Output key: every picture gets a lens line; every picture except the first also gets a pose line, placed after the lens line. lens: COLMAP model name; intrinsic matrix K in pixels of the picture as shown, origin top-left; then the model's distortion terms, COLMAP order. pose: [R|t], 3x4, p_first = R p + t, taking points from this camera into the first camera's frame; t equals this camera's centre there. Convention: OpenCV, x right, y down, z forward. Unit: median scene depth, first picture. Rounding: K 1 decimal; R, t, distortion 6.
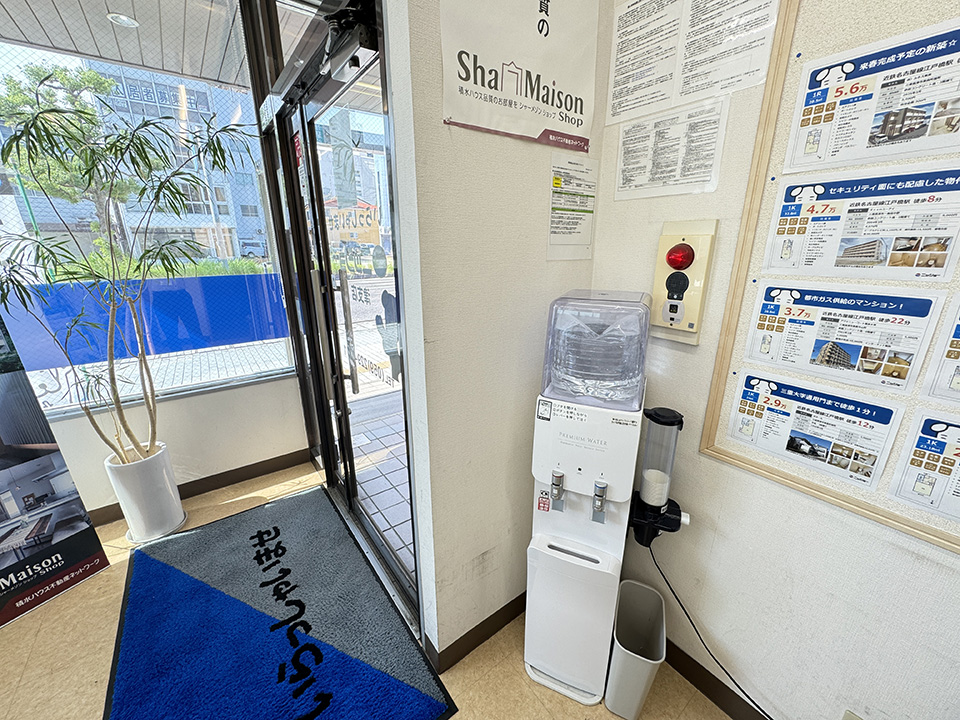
lens RADIAL K [[383.8, 0, 480.1], [0, 383.8, 359.9], [0, 0, 1]] dist [0.000780, -0.000186]
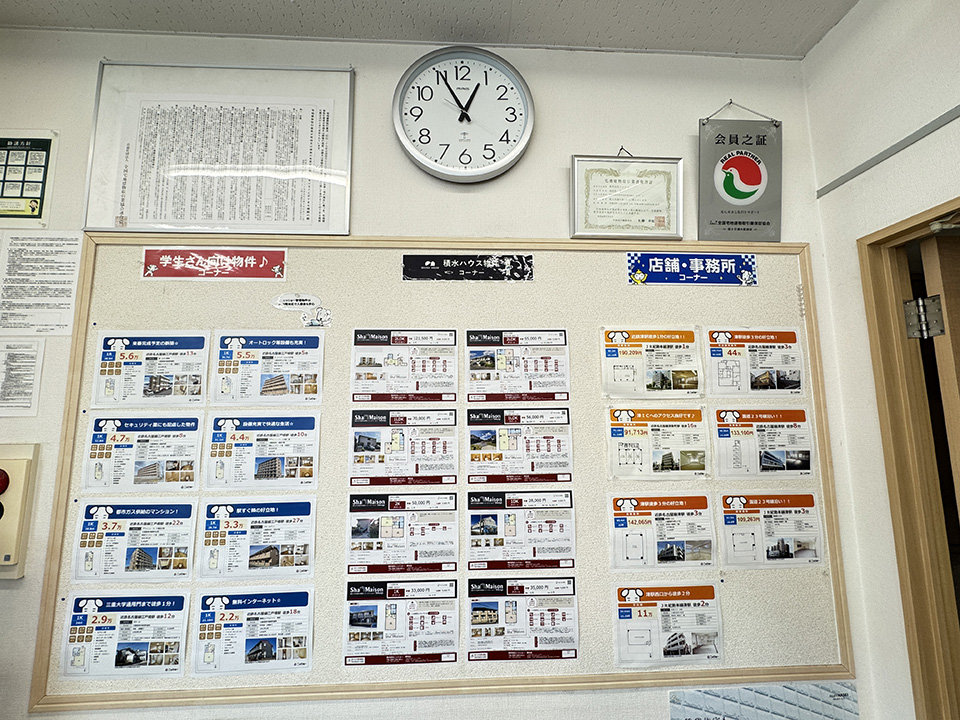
lens RADIAL K [[383.8, 0, 479.6], [0, 383.8, 361.5], [0, 0, 1]] dist [0.000780, -0.000186]
pose [[0.564421, 0.096899, 0.819780, 0.485985], [0.242875, 0.929637, -0.277104, 0.001187], [-0.788949, 0.355507, 0.501172, -0.601766]]
